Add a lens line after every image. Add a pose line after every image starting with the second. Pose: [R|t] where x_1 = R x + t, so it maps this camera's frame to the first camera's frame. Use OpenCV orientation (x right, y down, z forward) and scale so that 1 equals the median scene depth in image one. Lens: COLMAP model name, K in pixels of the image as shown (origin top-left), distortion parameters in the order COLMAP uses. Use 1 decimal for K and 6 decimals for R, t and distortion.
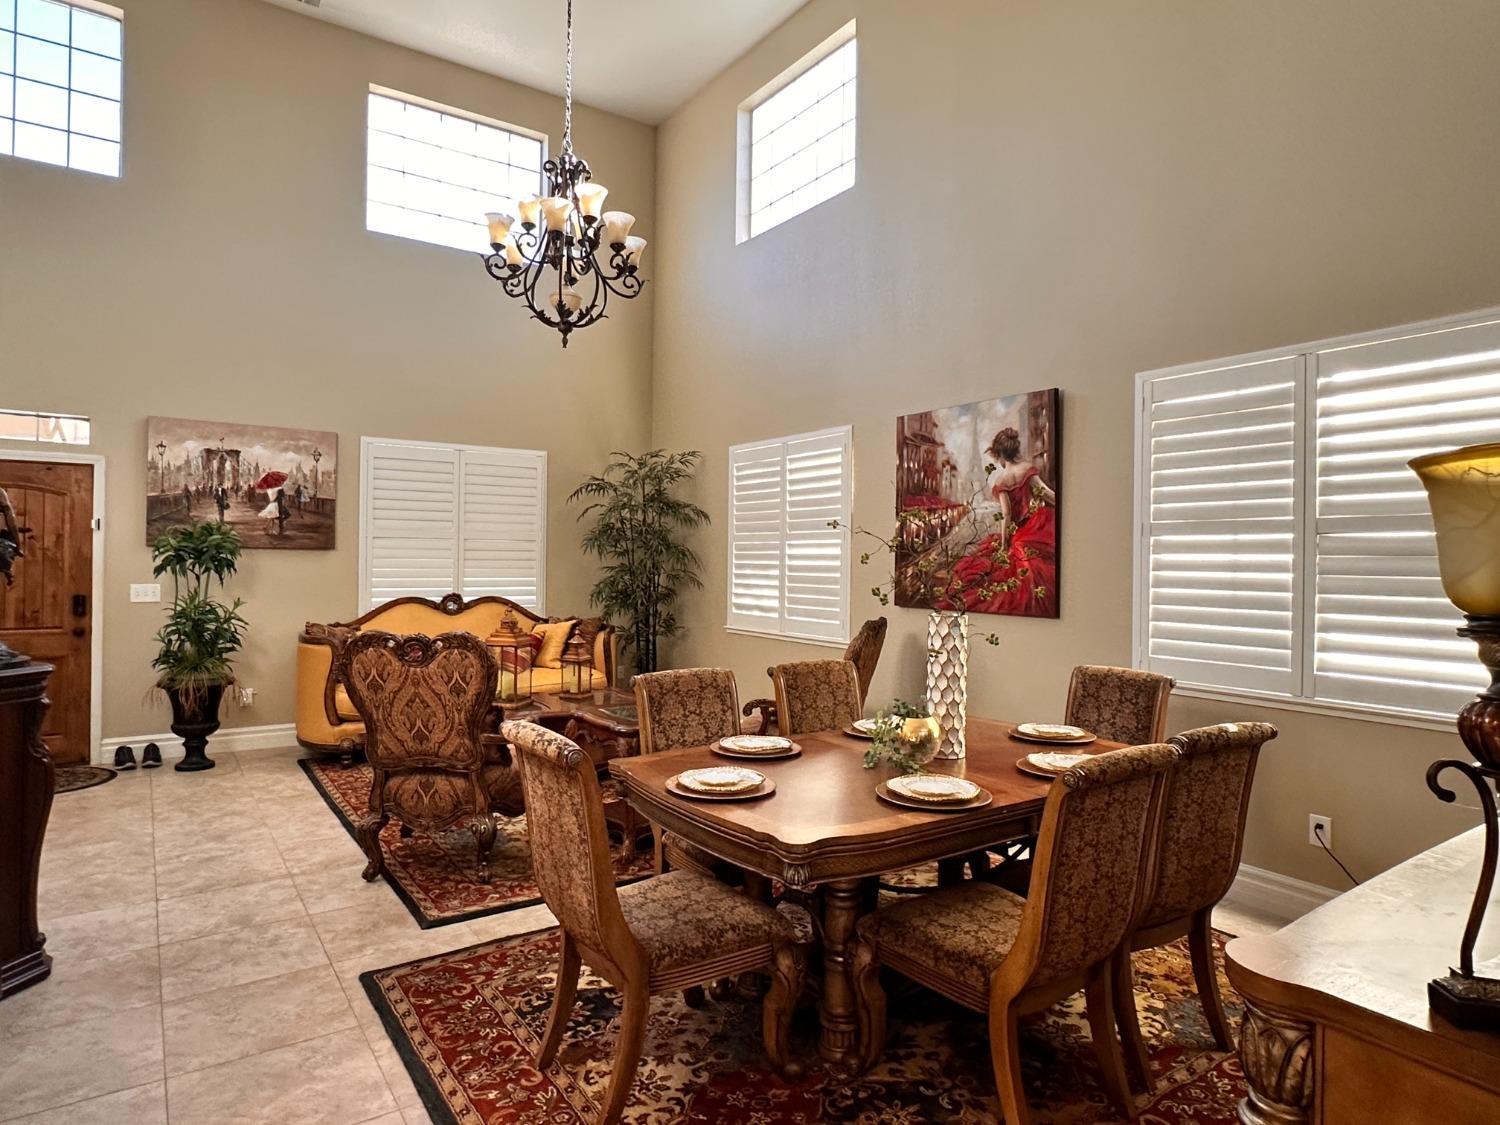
lens RADIAL K [[880.0, 0, 752.3], [0, 880.0, 562.8], [0, 0, 1]] dist [-0.006500, 0.001002]
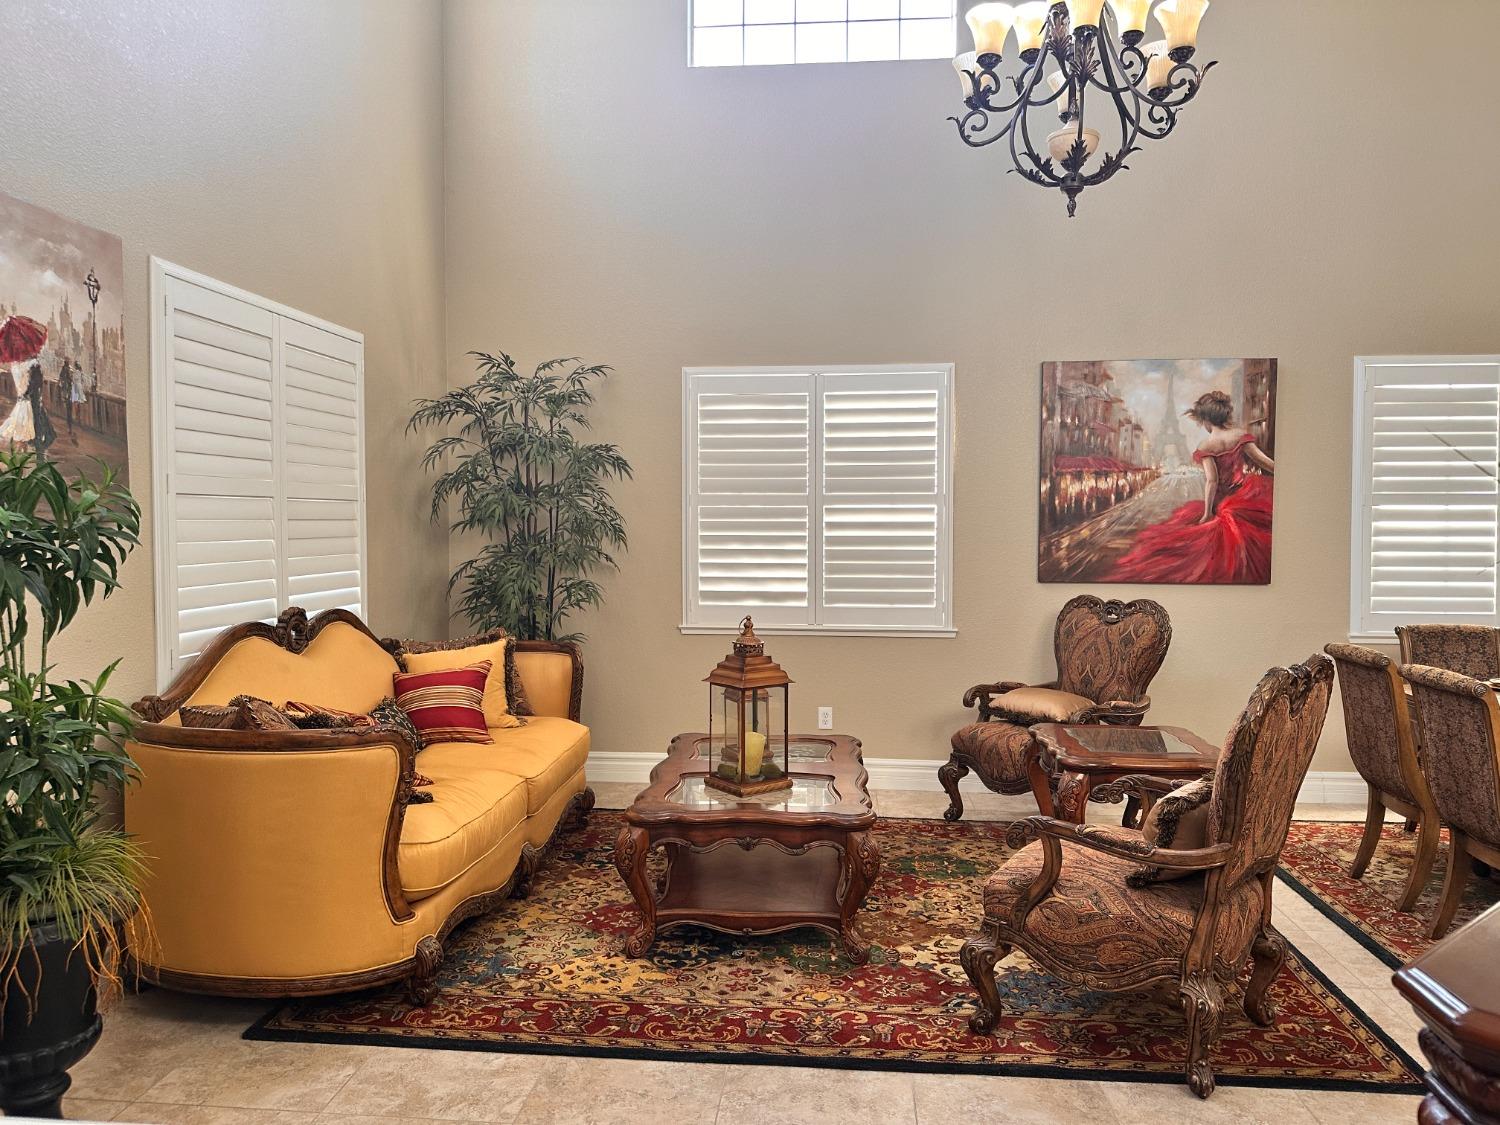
lens RADIAL K [[1047.9, 0, 744.0], [0, 1047.9, 568.8], [0, 0, 1]] dist [0.036664, -0.051077]
pose [[0.643338, -0.046144, 0.764190, -0.868758], [0.009640, 0.998591, 0.052183, -0.021925], [-0.765521, -0.026205, 0.642877, 0.595724]]
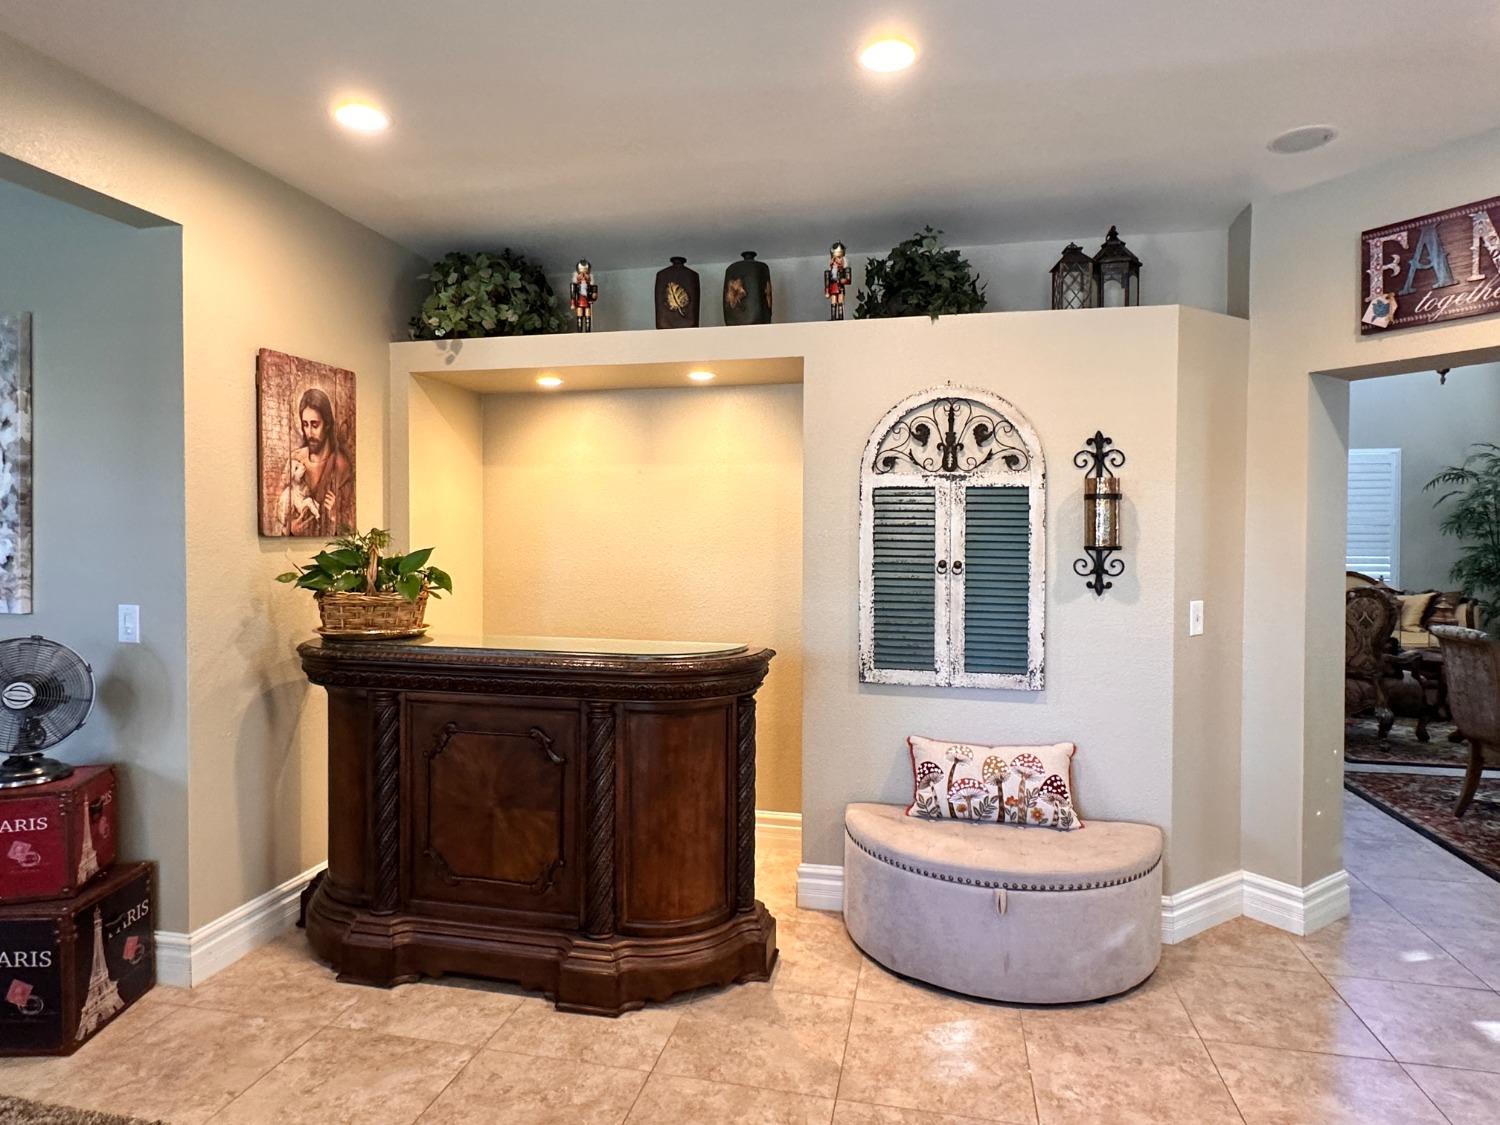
lens RADIAL K [[880.0, 0, 744.3], [0, 880.0, 550.8], [0, 0, 1]] dist [-0.006500, 0.001002]
pose [[0.677468, 0.000568, -0.735552, 0.046459], [0.002480, 0.999992, 0.003057, 0.005245], [0.735548, -0.003895, 0.677462, -0.632370]]
